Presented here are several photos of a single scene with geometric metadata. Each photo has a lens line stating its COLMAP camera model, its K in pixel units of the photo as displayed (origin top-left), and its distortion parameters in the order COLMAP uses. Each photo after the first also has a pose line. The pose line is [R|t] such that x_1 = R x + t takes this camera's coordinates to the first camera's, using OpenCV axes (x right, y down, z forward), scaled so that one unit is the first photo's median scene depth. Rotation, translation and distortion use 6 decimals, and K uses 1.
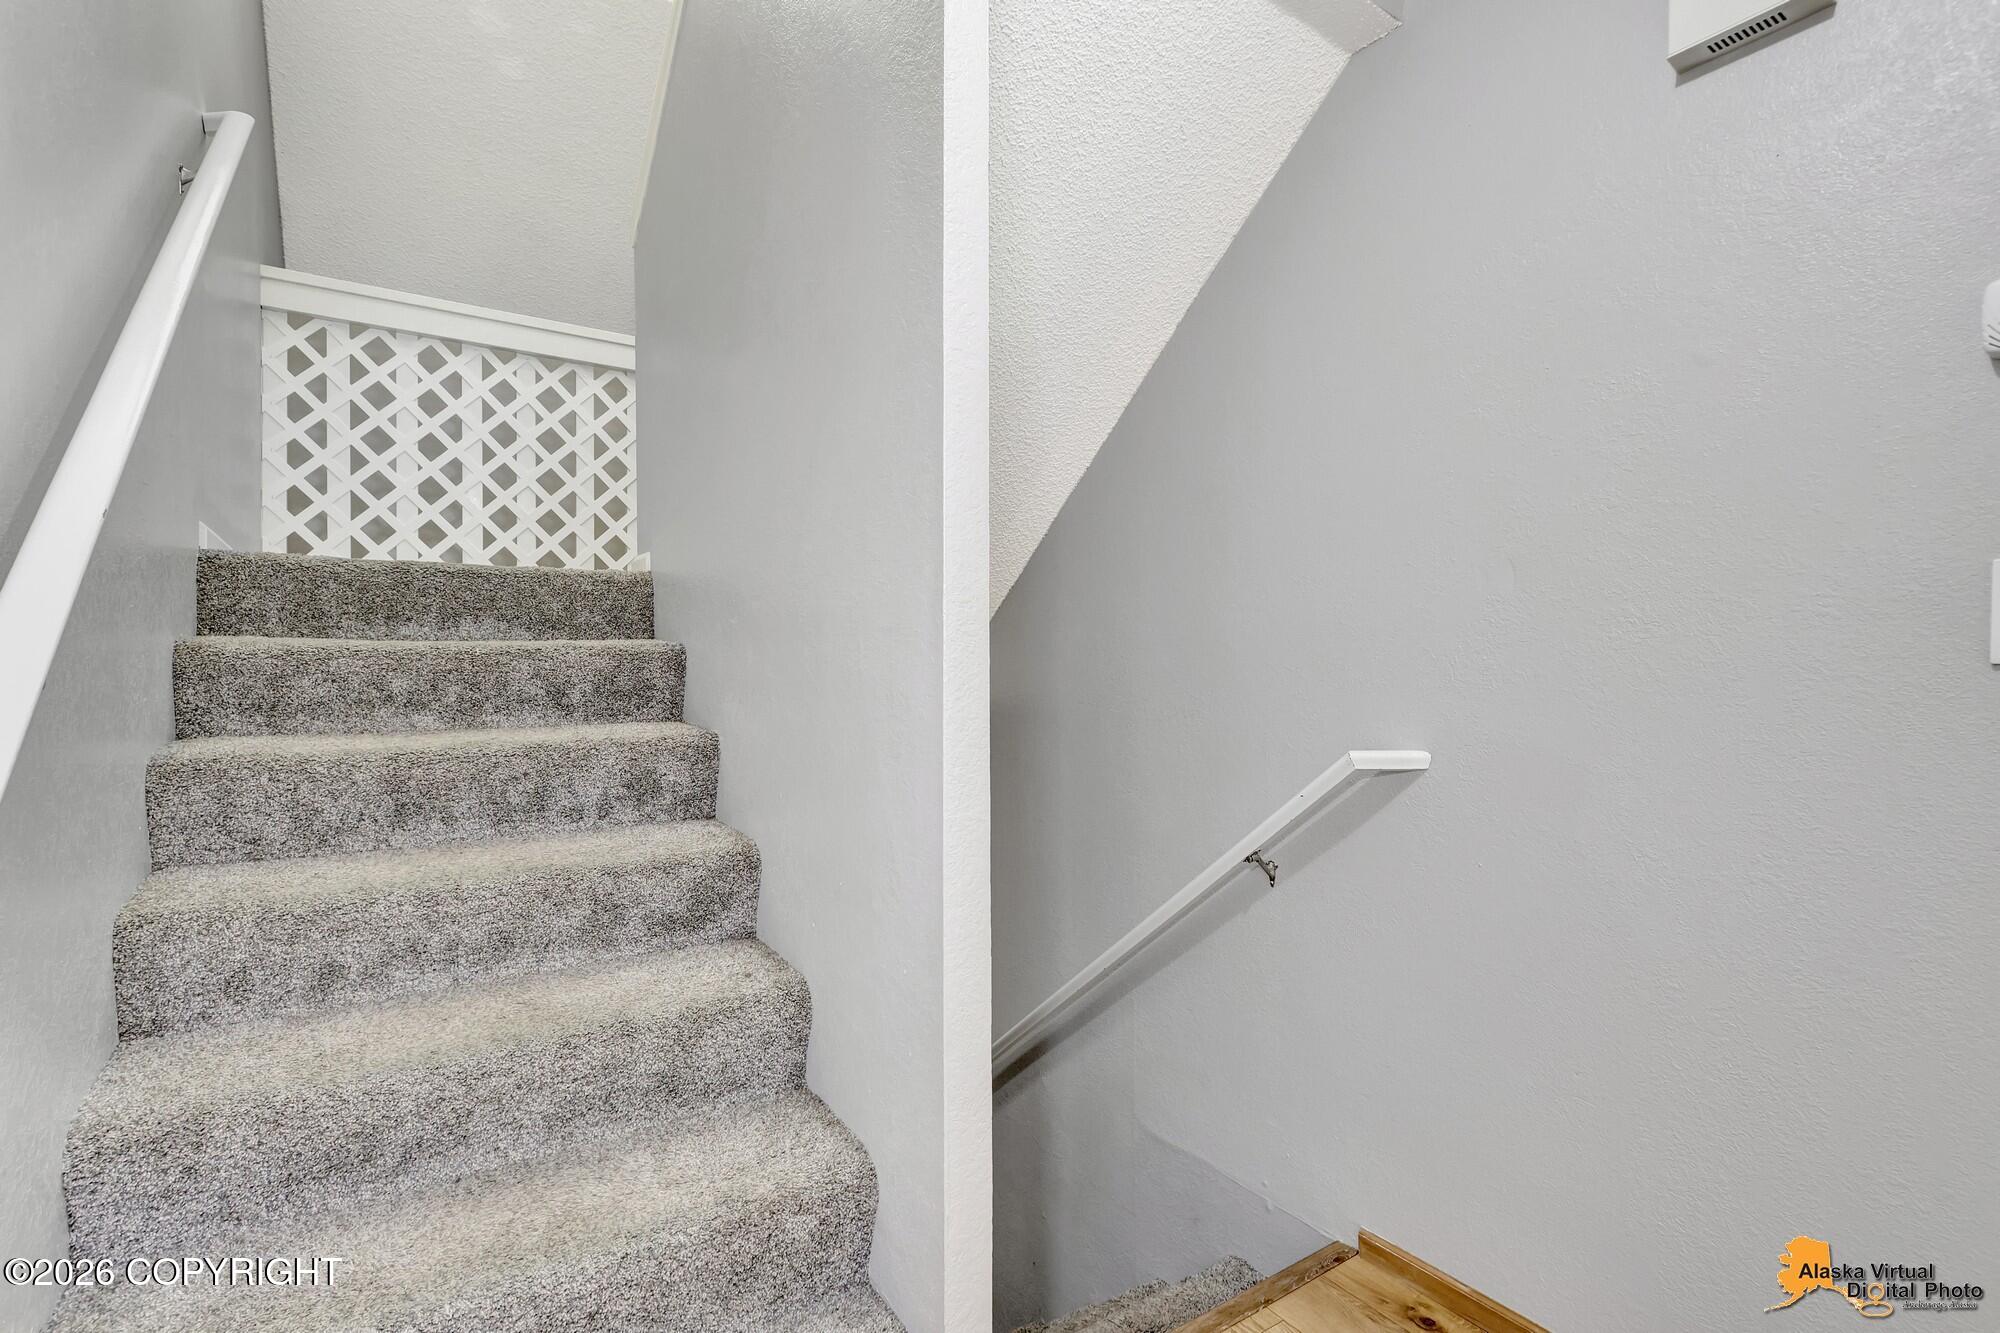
lens RADIAL K [[936.9, 0, 1005.0], [0, 936.9, 660.2], [0, 0, 1]] dist [0.000738, -0.000238]
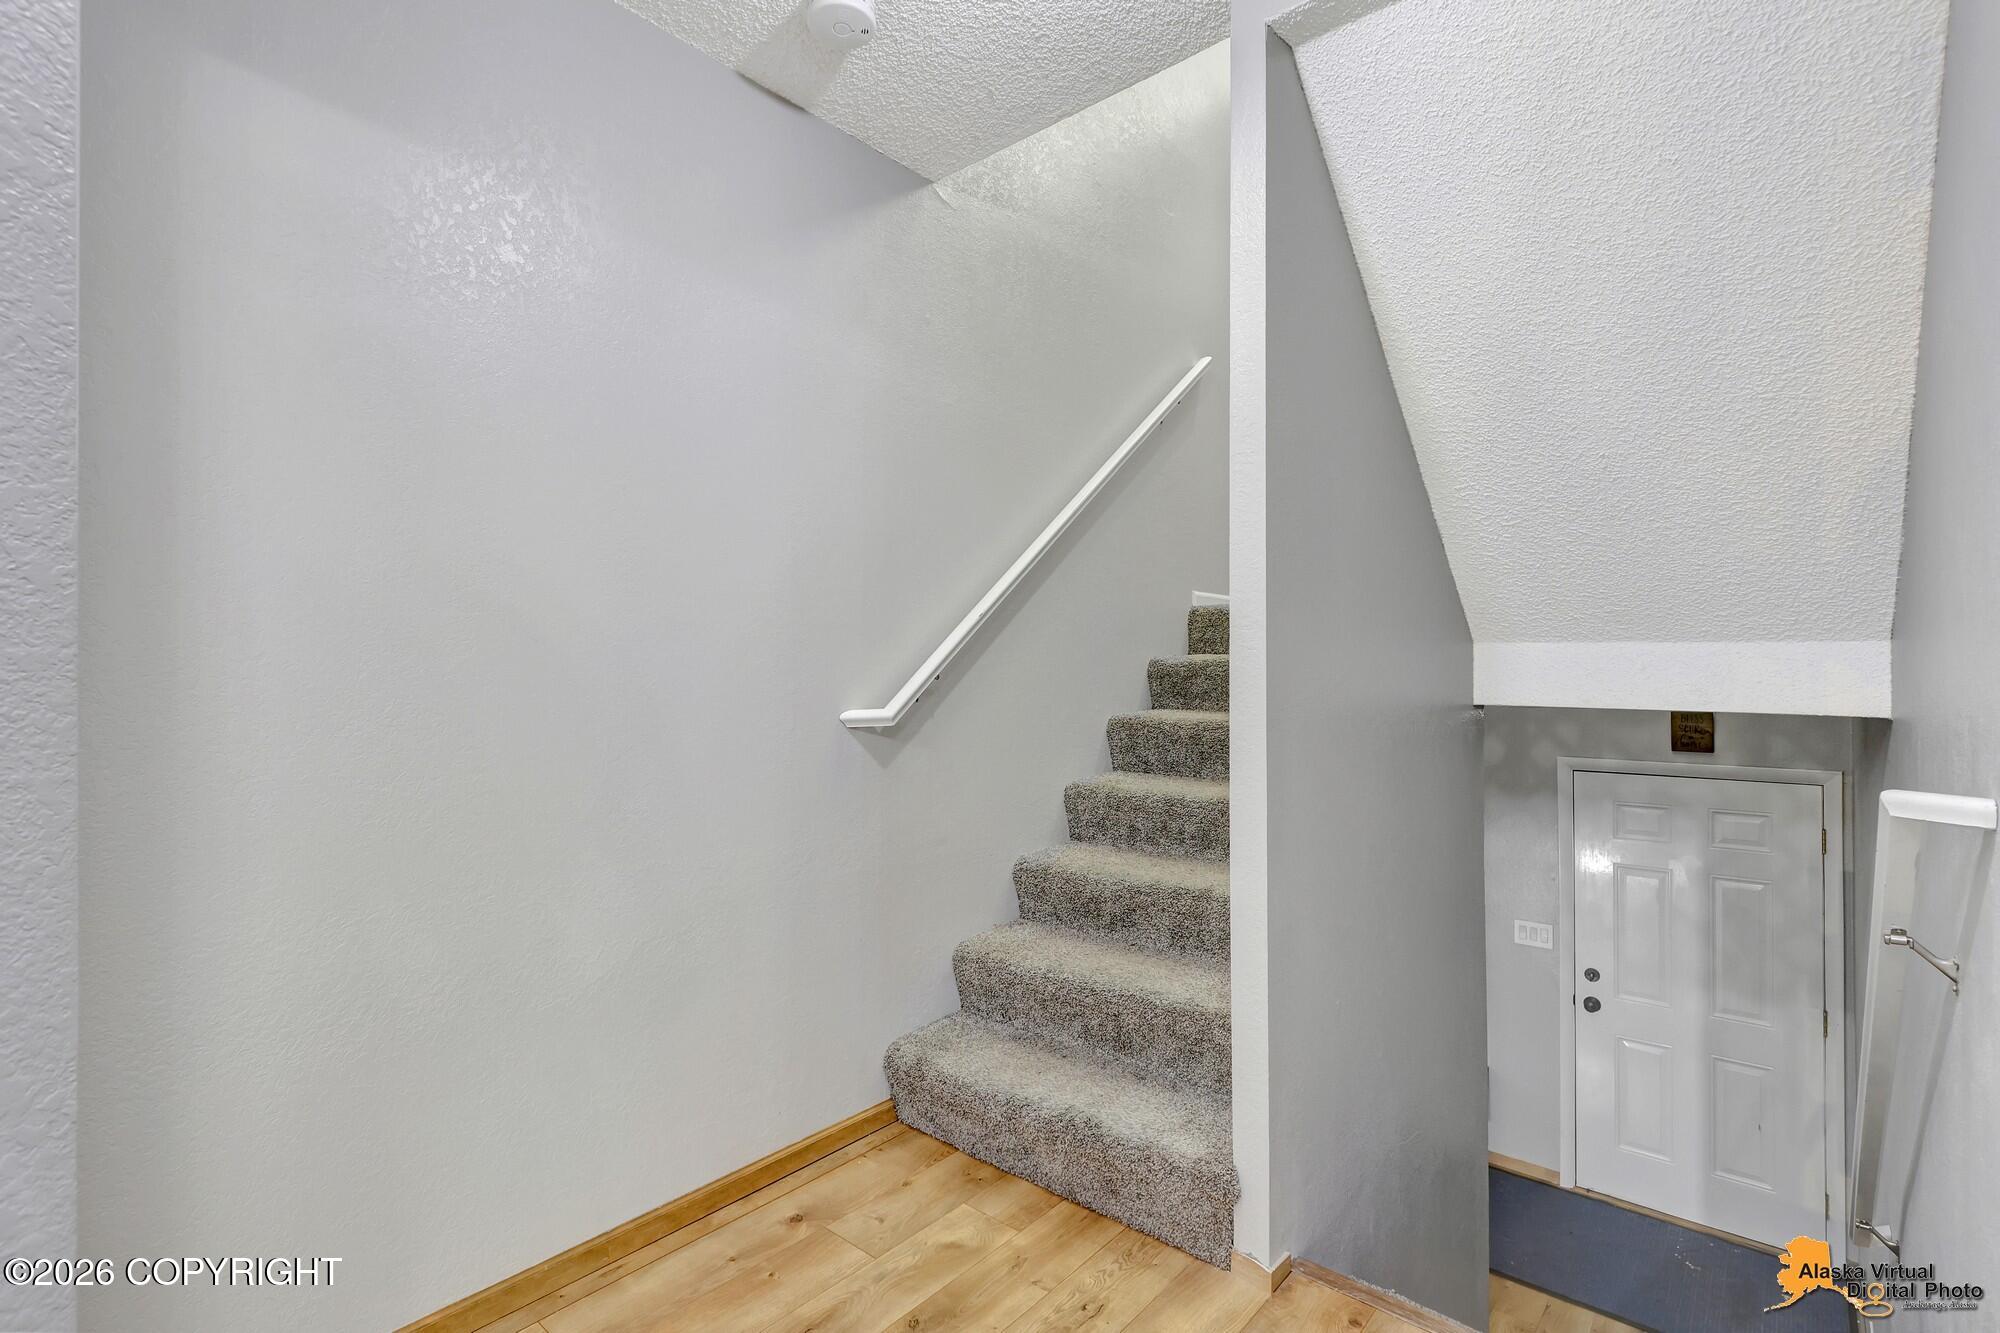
lens RADIAL K [[936.9, 0, 1005.0], [0, 936.9, 660.2], [0, 0, 1]] dist [0.000738, -0.000238]
pose [[0.266573, -0.015781, -0.963686, 0.966605], [0.008425, 0.999866, -0.014043, 0.007971], [0.963778, -0.004376, 0.266670, 0.212676]]
